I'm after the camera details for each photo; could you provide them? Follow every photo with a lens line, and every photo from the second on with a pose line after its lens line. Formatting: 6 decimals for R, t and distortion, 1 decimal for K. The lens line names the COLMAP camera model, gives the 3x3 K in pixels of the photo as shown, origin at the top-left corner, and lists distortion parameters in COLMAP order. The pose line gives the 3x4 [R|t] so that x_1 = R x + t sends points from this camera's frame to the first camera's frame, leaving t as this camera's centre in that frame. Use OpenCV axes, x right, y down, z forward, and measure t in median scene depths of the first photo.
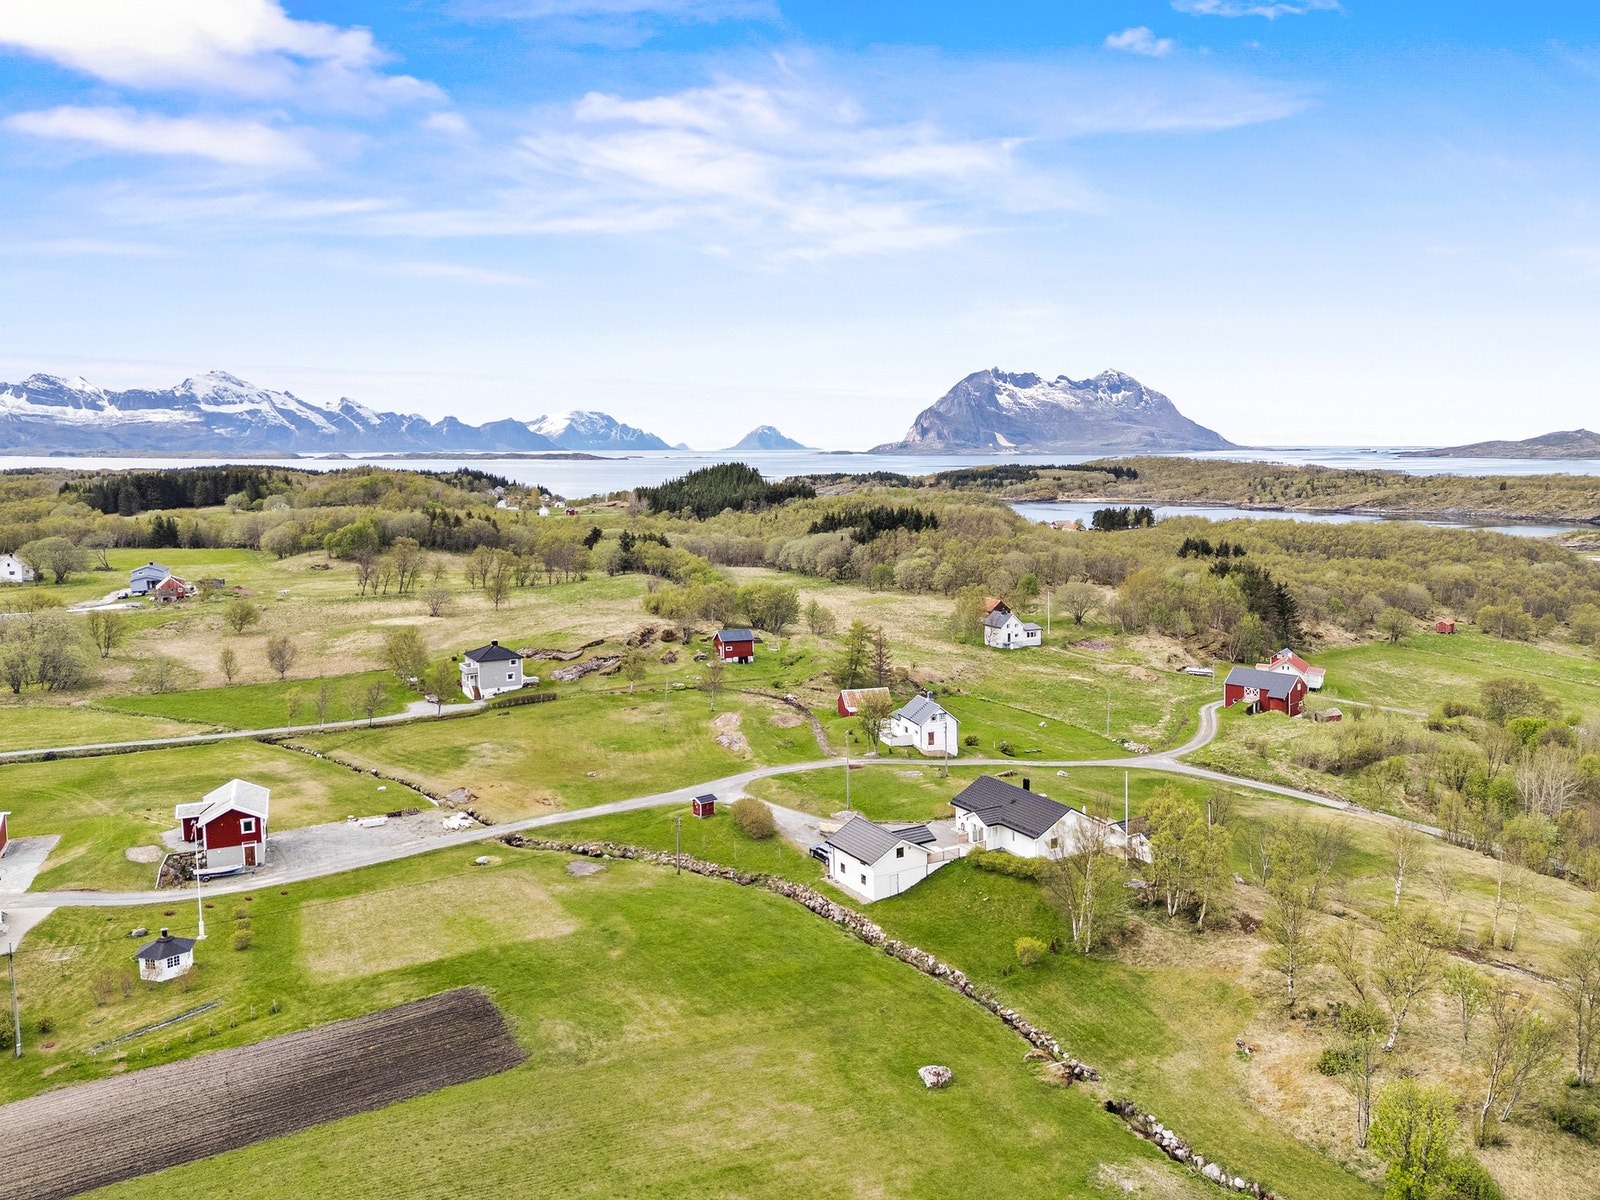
lens RADIAL K [[1106.8, 0, 800.0], [0, 1106.8, 600.0], [0, 0, 1]] dist [0.078161, -0.005424]
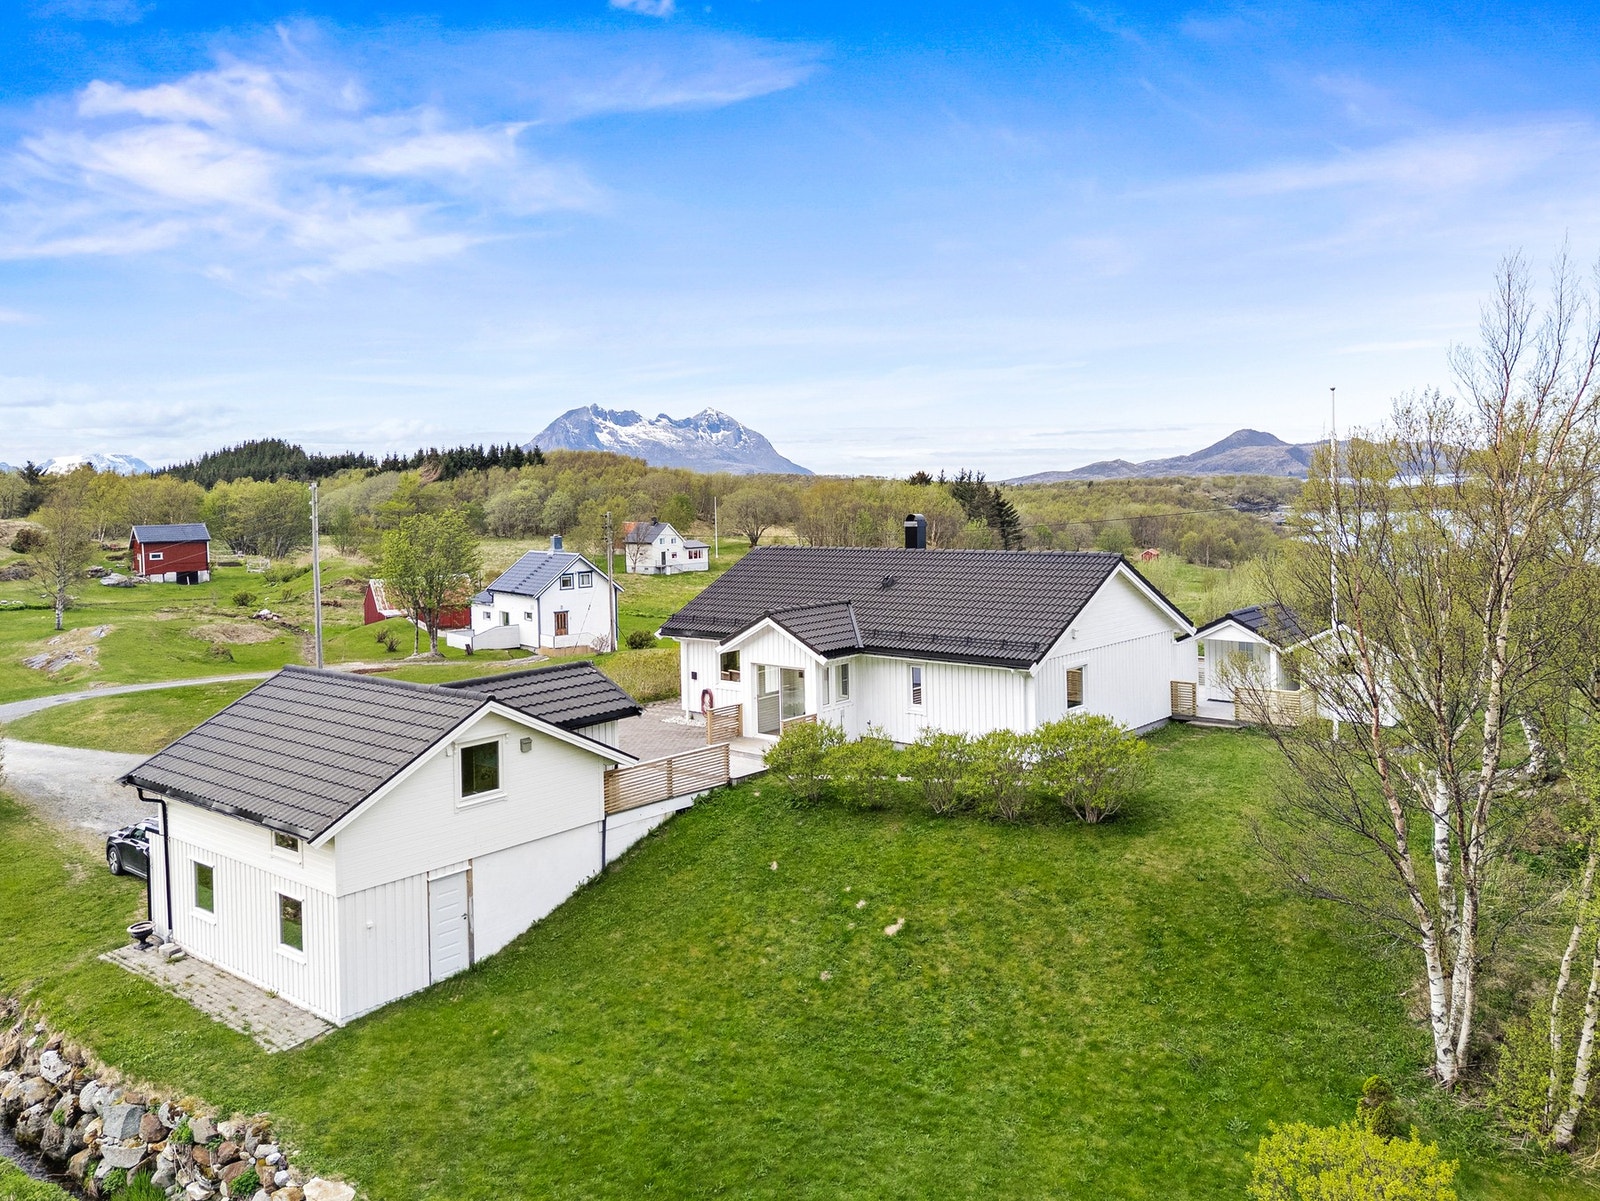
lens RADIAL K [[1106.8, 0, 800.0], [0, 1106.8, 600.5], [0, 0, 1]] dist [0.078161, -0.005424]
pose [[0.937655, -0.024011, 0.346738, 0.033054], [0.042152, 0.998103, -0.044871, 0.092154], [-0.345002, 0.056689, 0.936888, 0.345340]]
